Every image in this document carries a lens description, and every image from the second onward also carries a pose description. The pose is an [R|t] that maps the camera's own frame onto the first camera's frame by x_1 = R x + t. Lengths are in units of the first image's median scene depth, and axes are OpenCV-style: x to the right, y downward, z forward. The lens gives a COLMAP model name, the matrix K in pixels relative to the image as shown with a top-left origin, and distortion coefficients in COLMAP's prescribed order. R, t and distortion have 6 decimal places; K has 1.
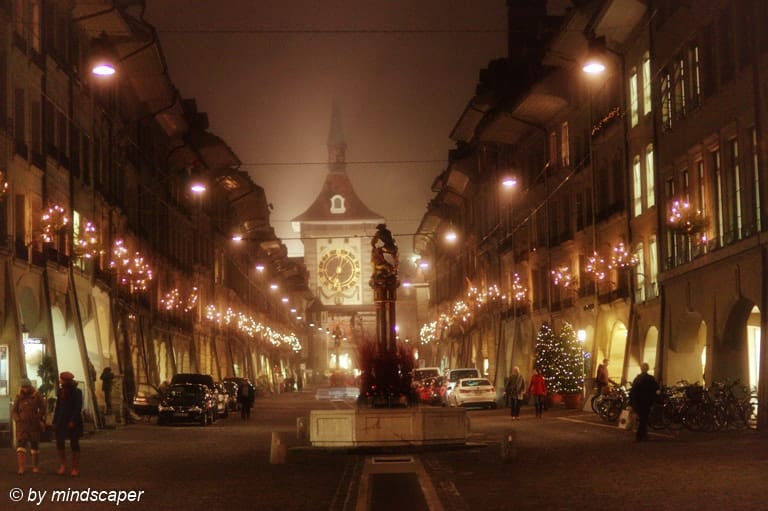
lens RADIAL K [[1634.9, 0, 384.0], [0, 1634.9, 255.5], [0, 0, 1]] dist [-0.045792, -0.281028]
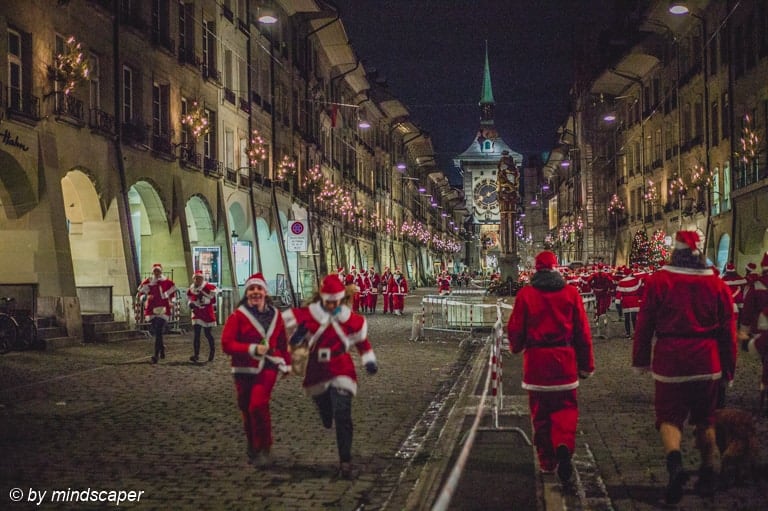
lens RADIAL K [[1171.7, 0, 384.0], [0, 1171.7, 255.5], [0, 0, 1]] dist [0.059908, 0.000110]
pose [[0.992965, 0.003900, -0.118346, 0.006627], [0.003193, 0.998212, 0.059689, 0.003535], [0.118368, -0.059647, 0.991177, 0.042327]]
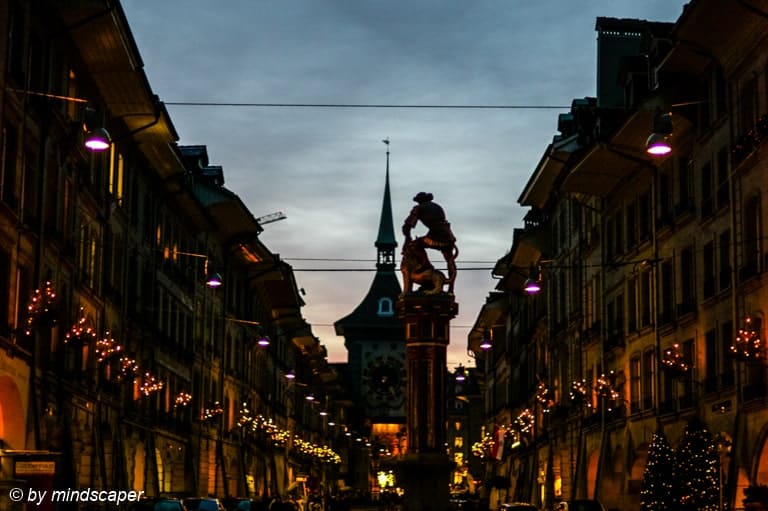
lens RADIAL K [[1634.9, 0, 384.0], [0, 1634.9, 255.5], [0, 0, 1]] dist [-0.045792, -0.281028]
pose [[0.999100, 0.026506, -0.033130, 0.001695], [-0.028834, 0.996995, -0.071896, 0.019119], [0.031125, 0.072786, 0.996862, 0.257094]]
